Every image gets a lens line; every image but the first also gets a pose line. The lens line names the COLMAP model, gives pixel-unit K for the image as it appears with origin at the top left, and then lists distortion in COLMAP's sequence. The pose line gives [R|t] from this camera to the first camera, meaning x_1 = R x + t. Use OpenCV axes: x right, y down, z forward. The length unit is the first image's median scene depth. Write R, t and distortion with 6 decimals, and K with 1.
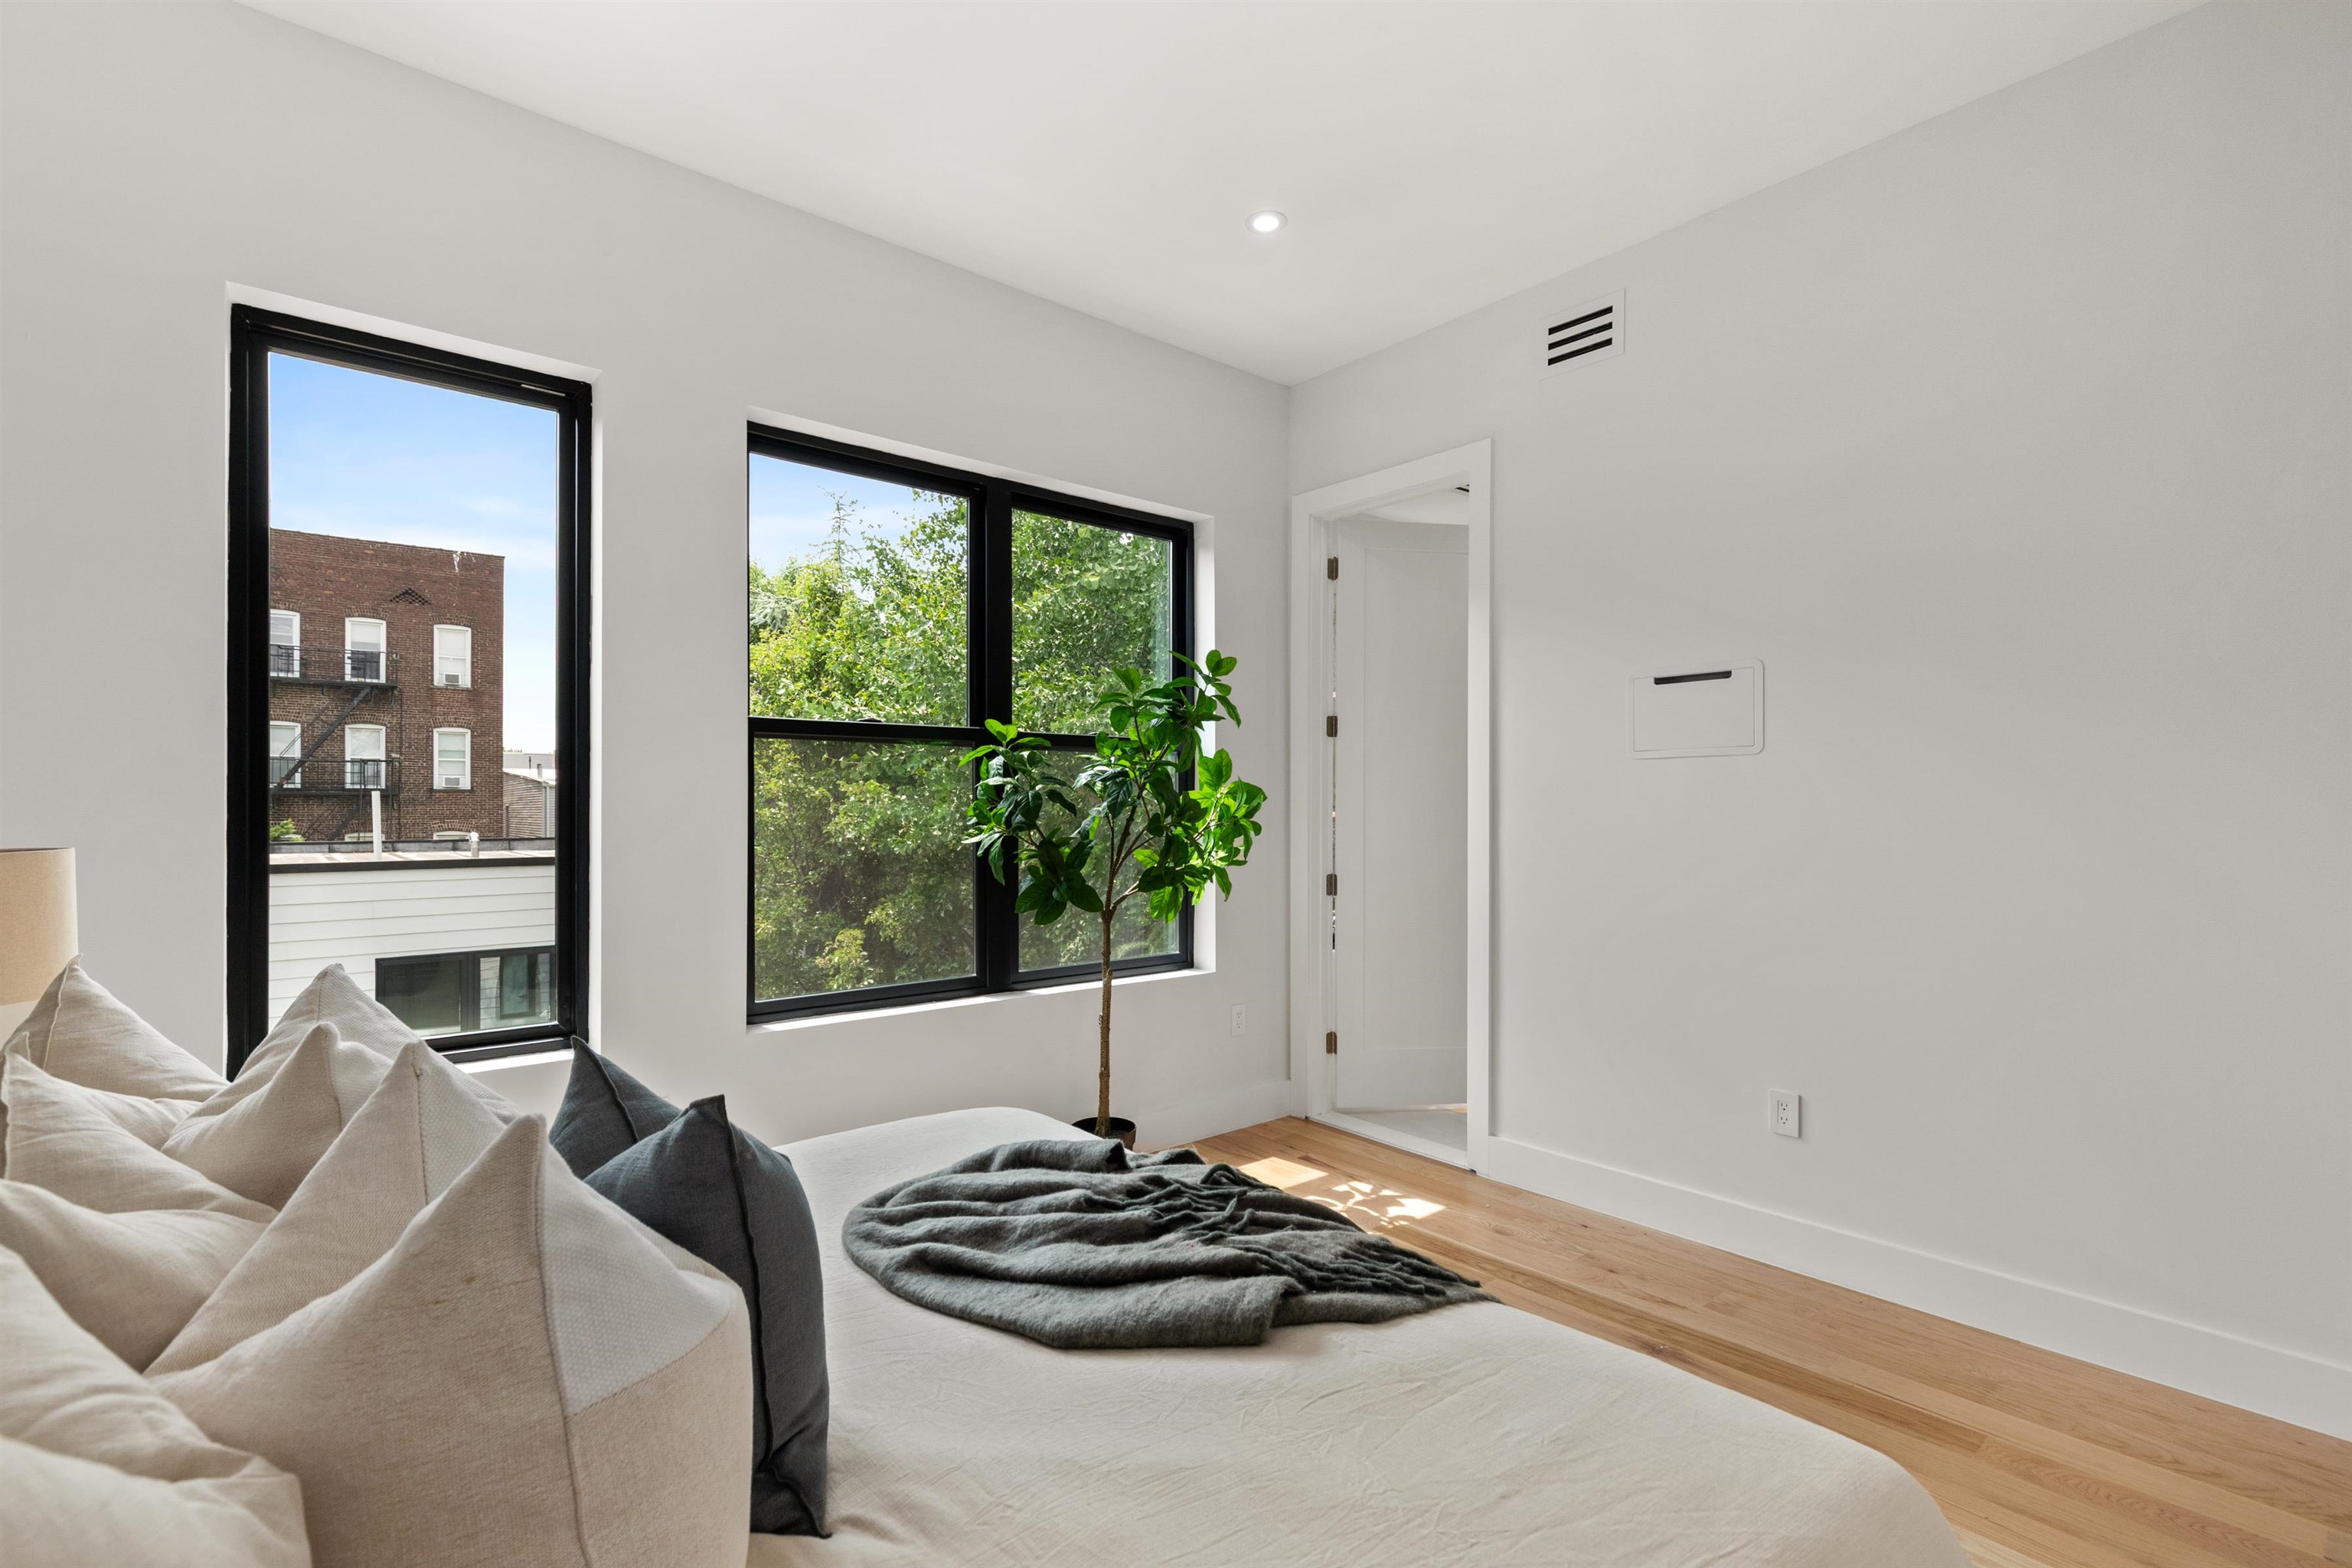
lens RADIAL K [[1076.1, 0, 1170.1], [0, 1076.1, 800.4], [0, 0, 1]] dist [-0.001519, 0.002316]
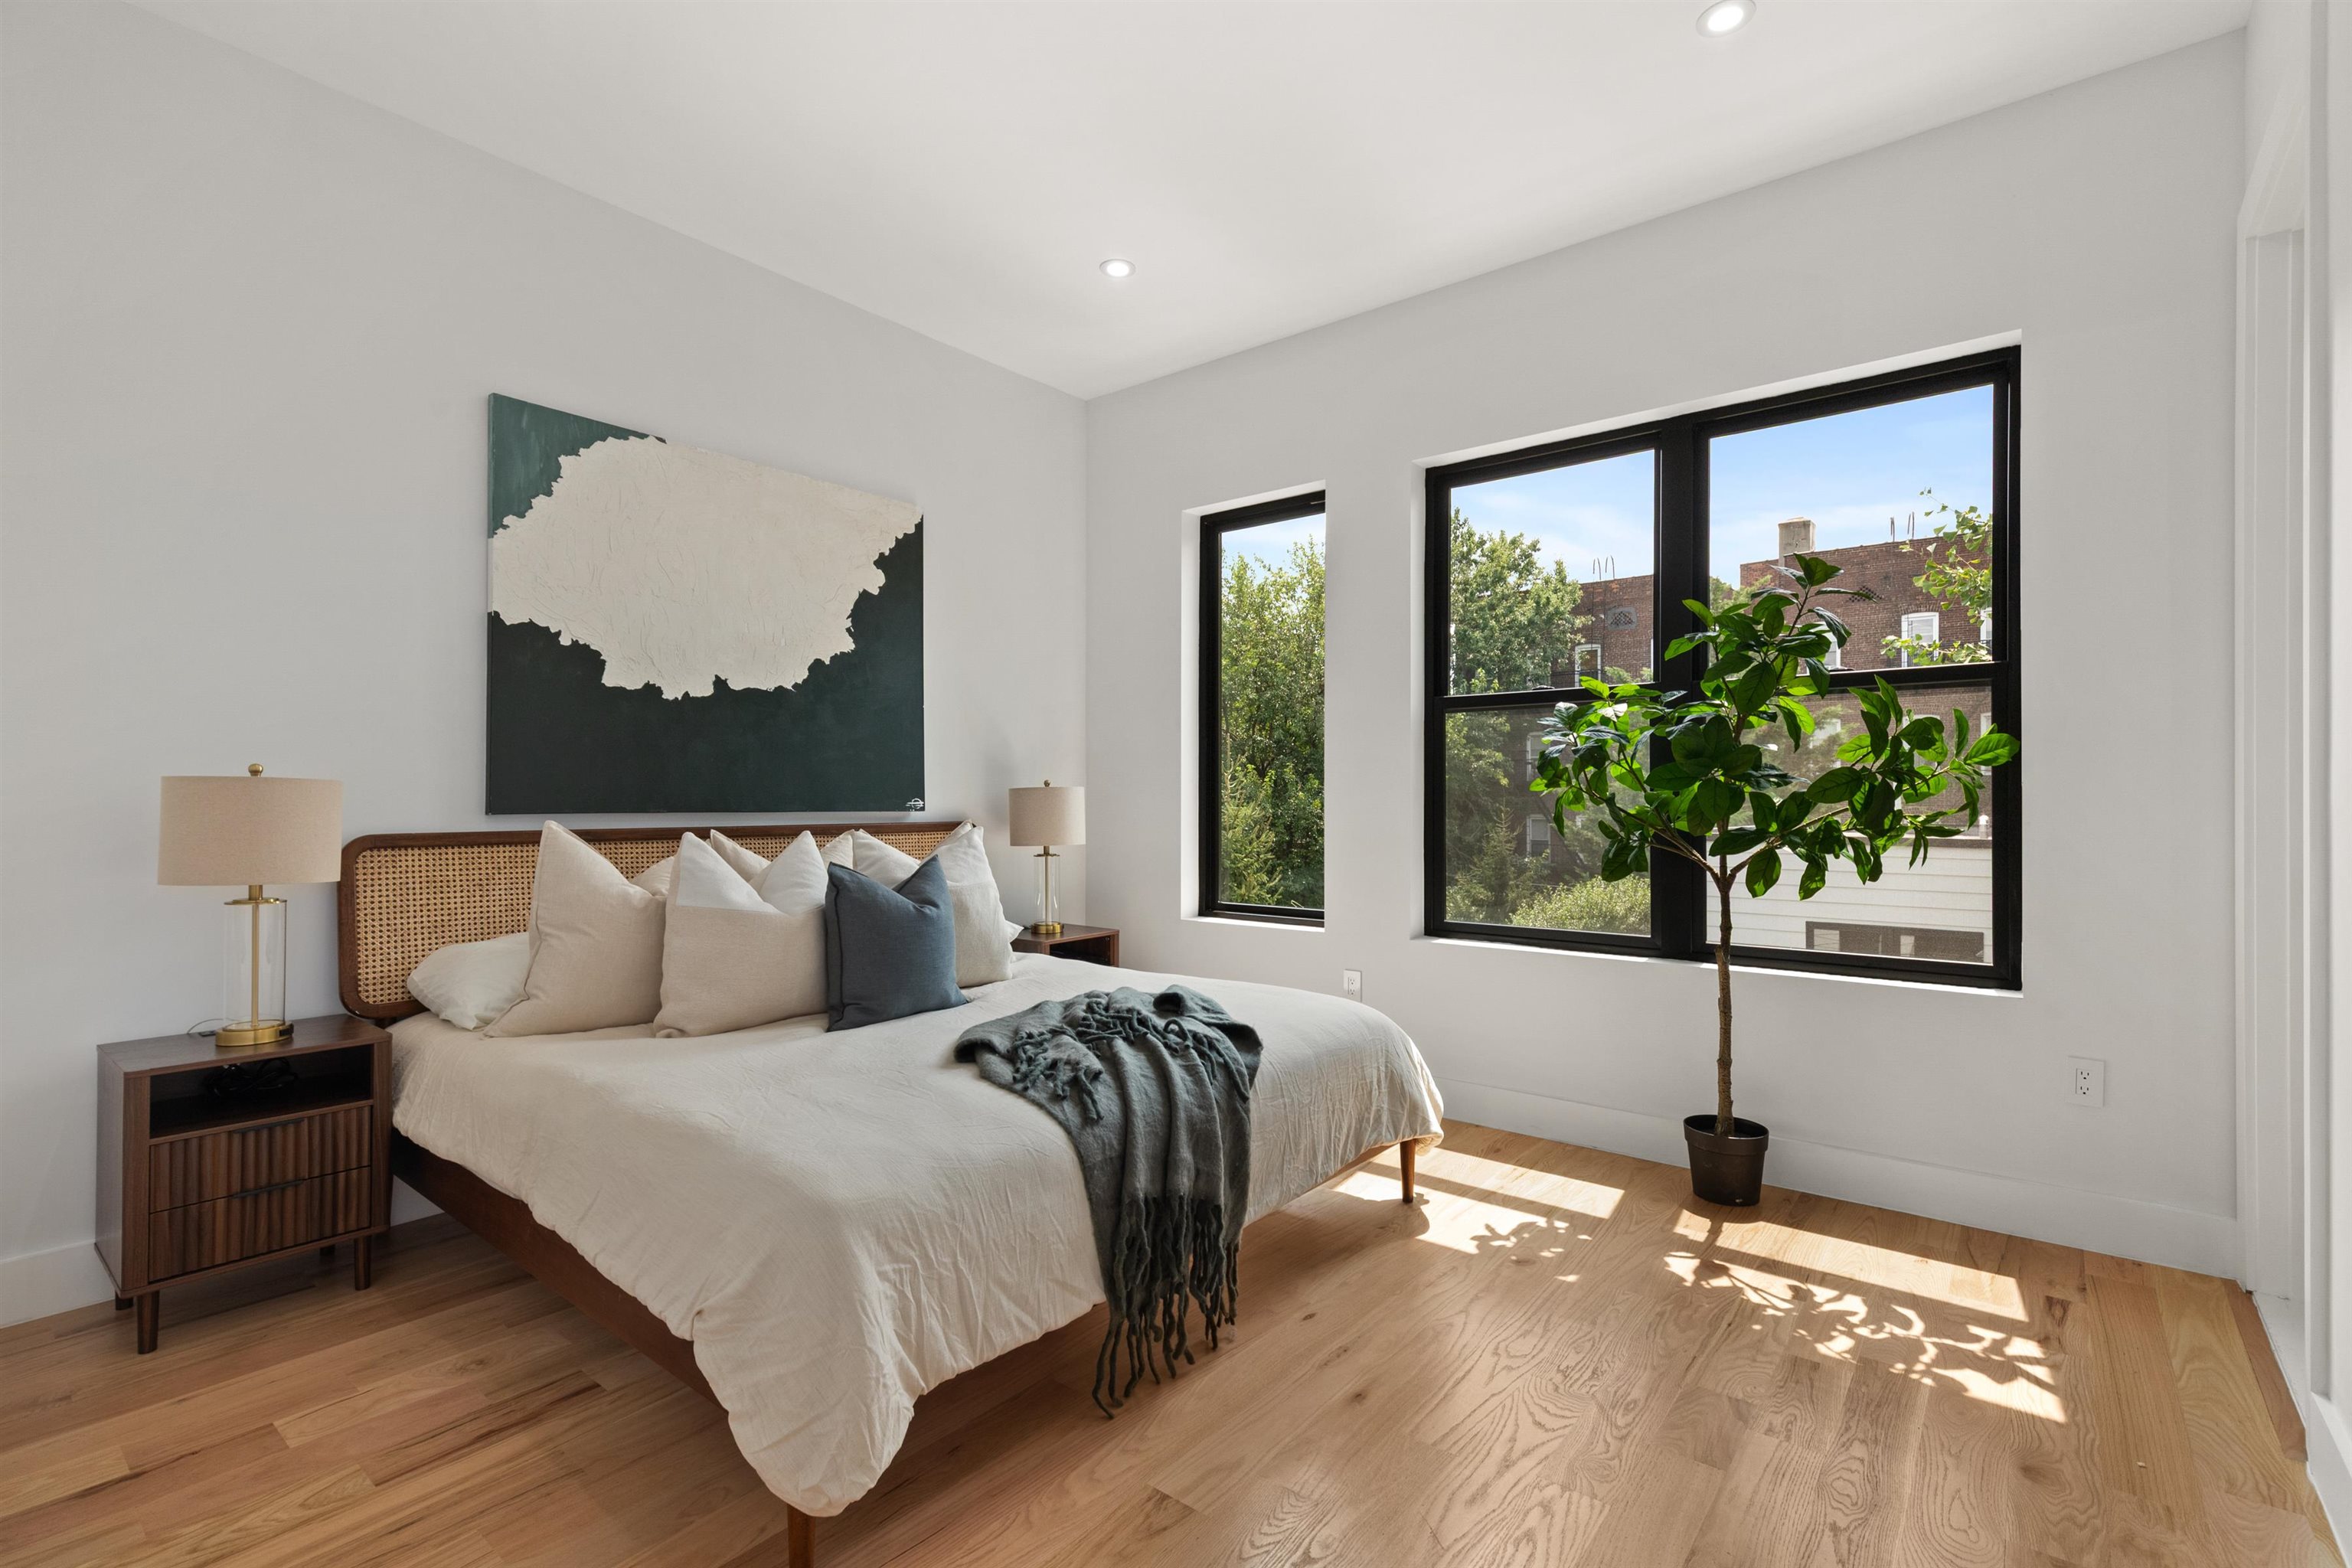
lens RADIAL K [[1076.1, 0, 1163.0], [0, 1076.1, 788.2], [0, 0, 1]] dist [-0.001519, 0.002316]
pose [[0.211011, -0.001193, -0.977483, 0.694577], [-0.003578, 0.999992, -0.001993, 0.032503], [0.977477, 0.003918, 0.211005, 0.373329]]
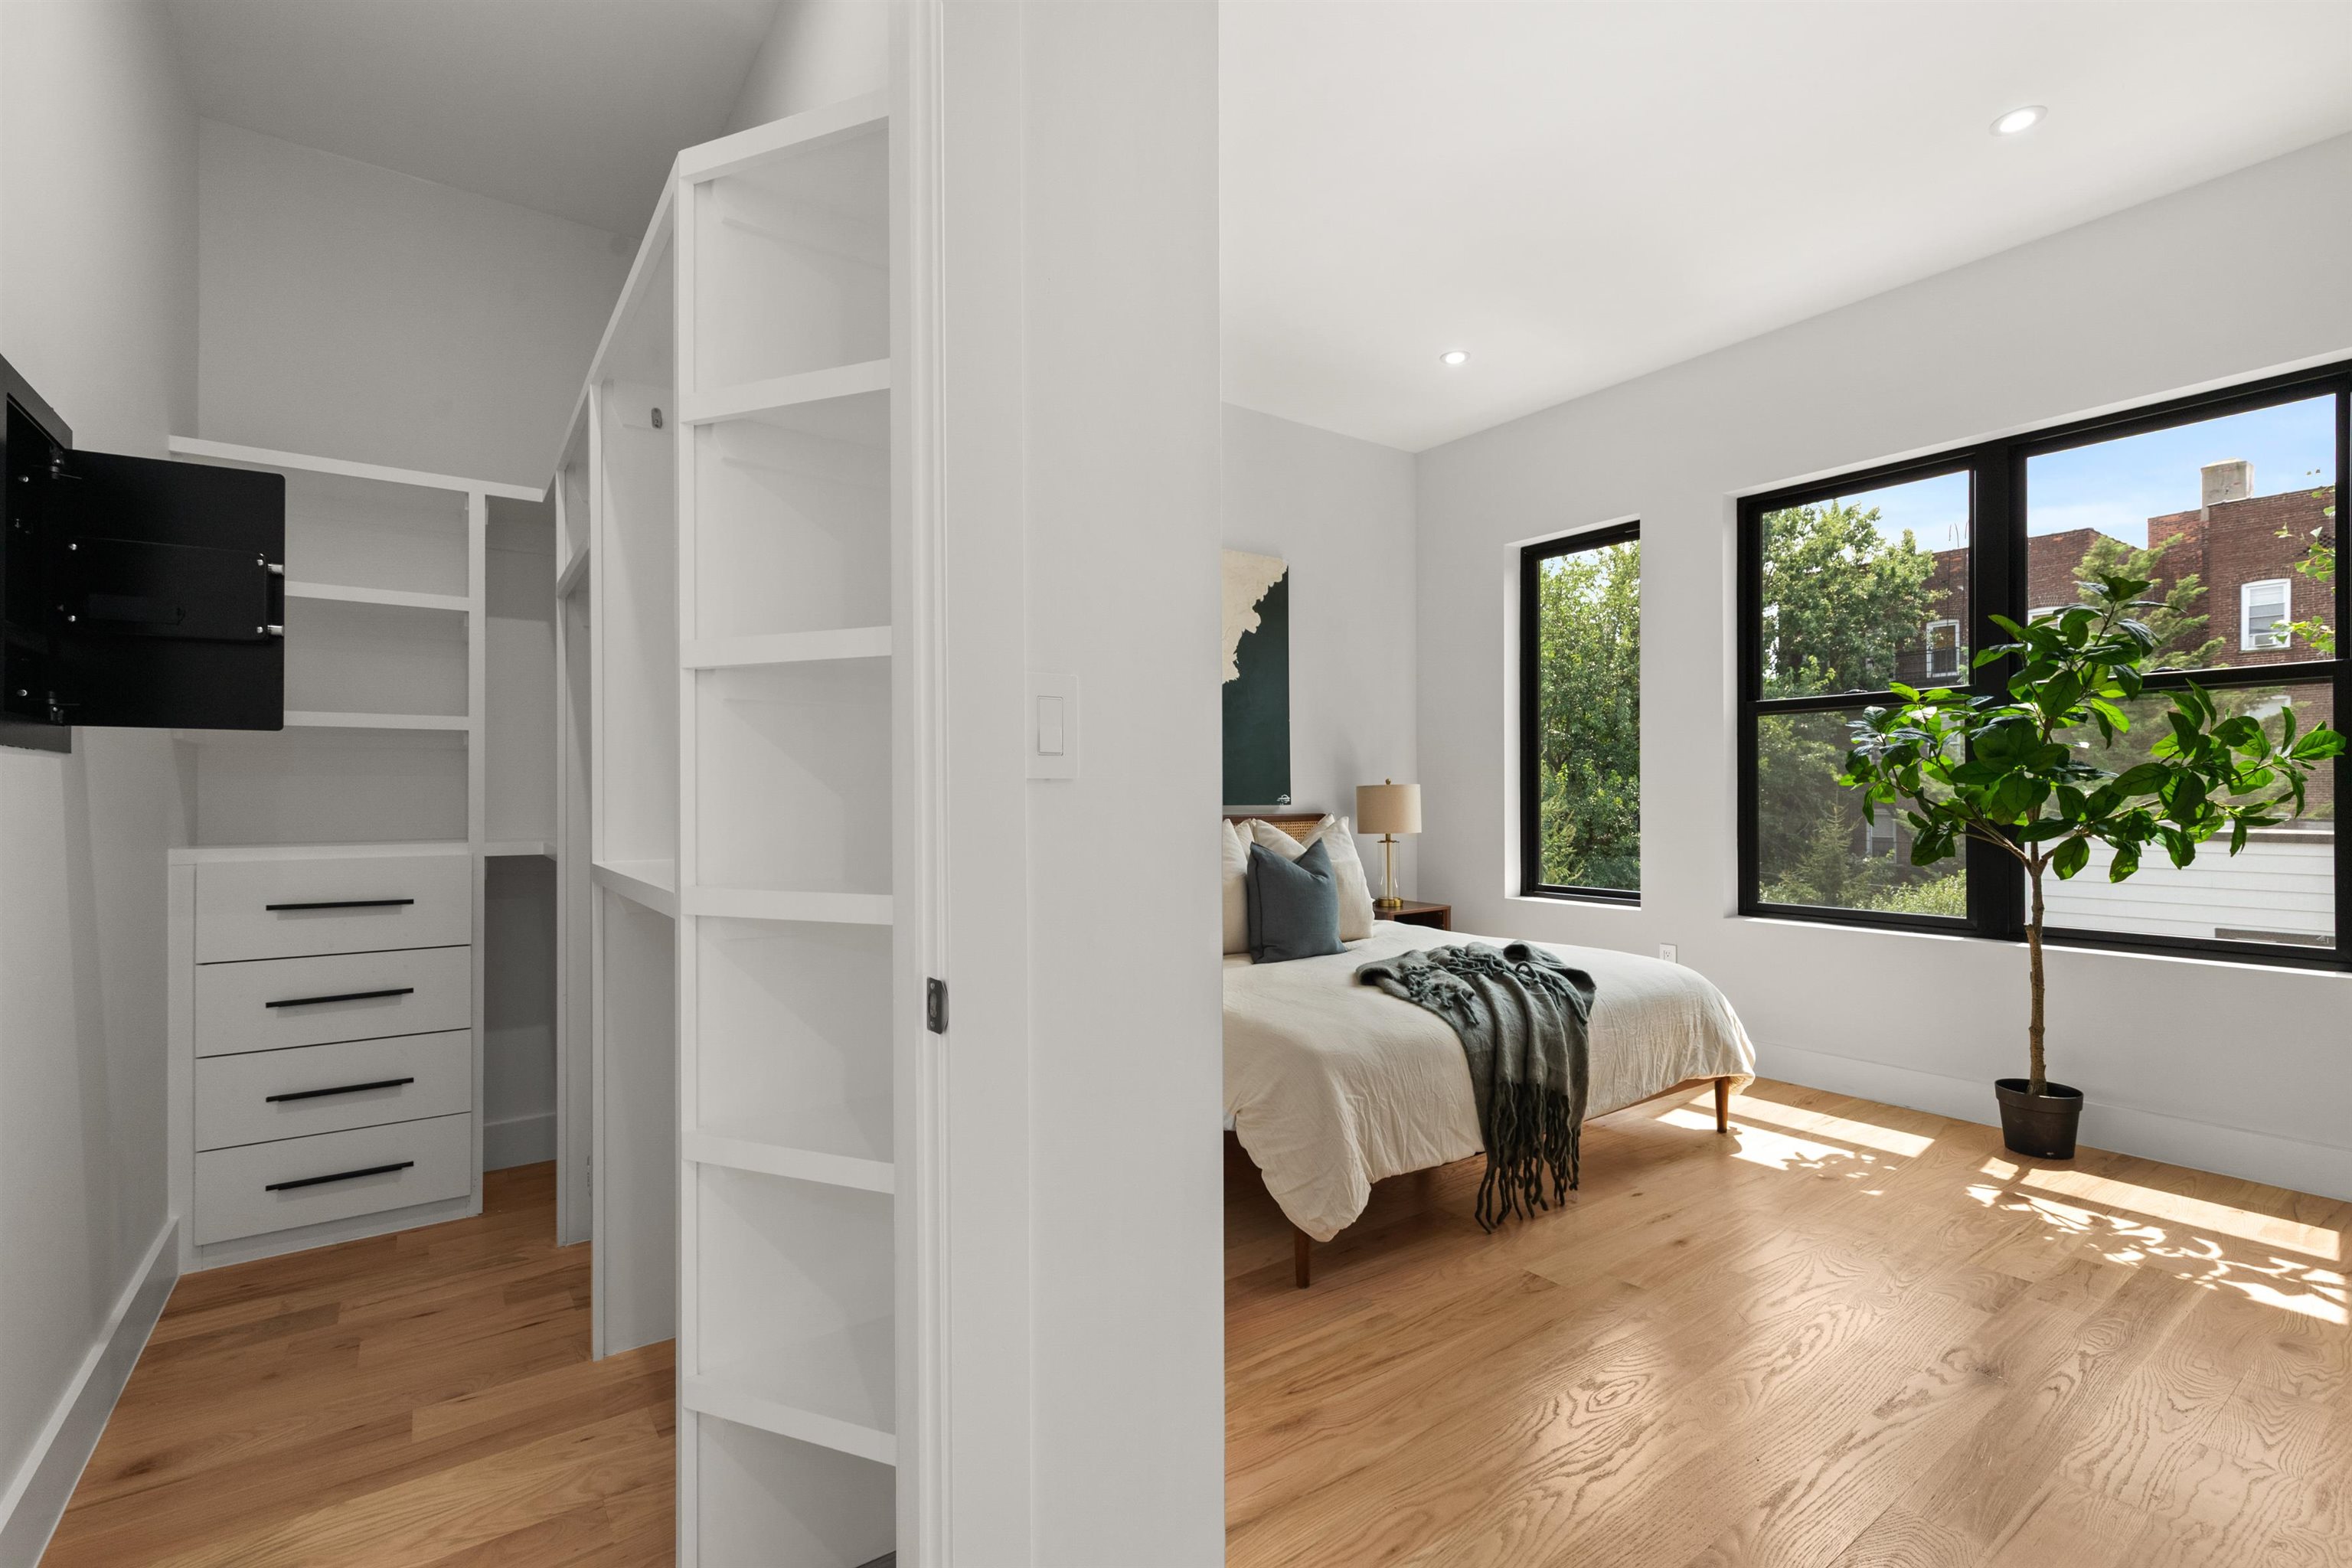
lens RADIAL K [[1076.1, 0, 1155.6], [0, 1076.1, 786.3], [0, 0, 1]] dist [-0.001519, 0.002316]
pose [[-0.049568, -0.000147, -0.998771, 0.937442], [0.002661, 0.999996, -0.000280, 0.030929], [0.998767, -0.002672, -0.049567, 0.263507]]
